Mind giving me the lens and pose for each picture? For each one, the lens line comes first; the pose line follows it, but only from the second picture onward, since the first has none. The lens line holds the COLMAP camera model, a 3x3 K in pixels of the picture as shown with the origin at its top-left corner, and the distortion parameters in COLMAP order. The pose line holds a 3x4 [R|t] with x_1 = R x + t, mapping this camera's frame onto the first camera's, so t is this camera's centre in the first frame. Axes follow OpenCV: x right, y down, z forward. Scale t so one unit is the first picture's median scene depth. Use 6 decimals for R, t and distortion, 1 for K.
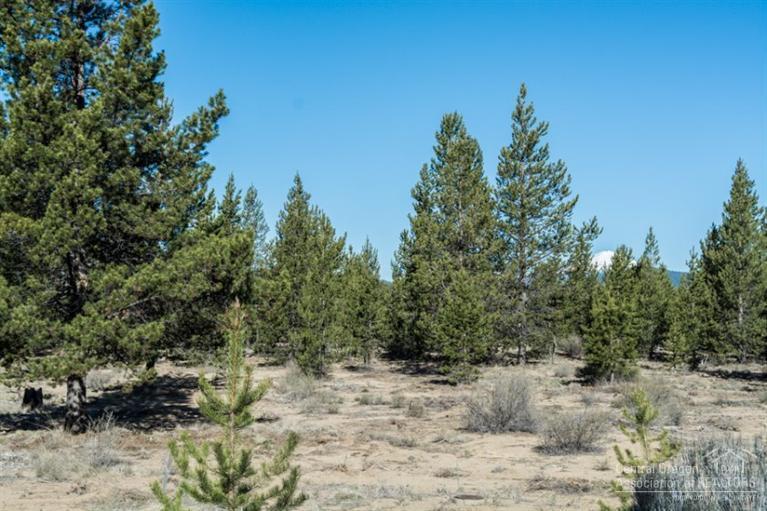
lens RADIAL K [[1145.3, 0, 385.1], [0, 1145.3, 258.8], [0, 0, 1]] dist [-0.095448, 0.000000]
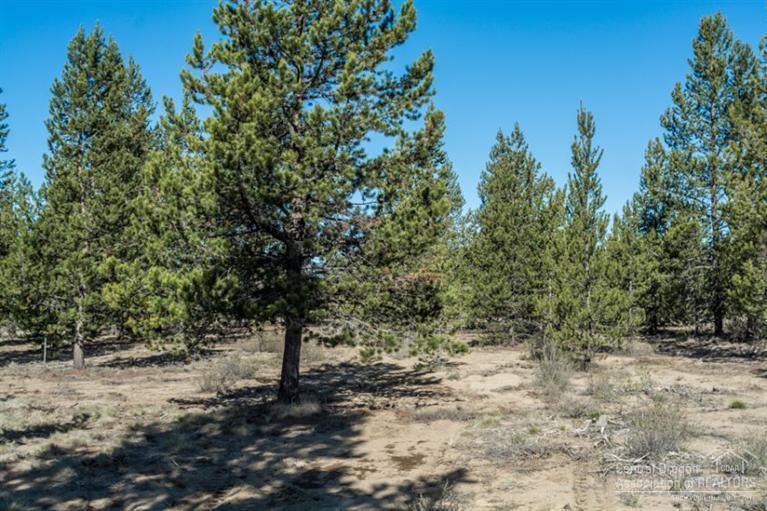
lens RADIAL K [[891.0, 0, 383.9], [0, 891.0, 252.8], [0, 0, 1]] dist [-0.030112, 0.000000]
pose [[0.984046, -0.018703, -0.176929, -0.057646], [0.018651, 0.999824, -0.001957, 0.029728], [0.176935, -0.001374, 0.984222, 0.373028]]
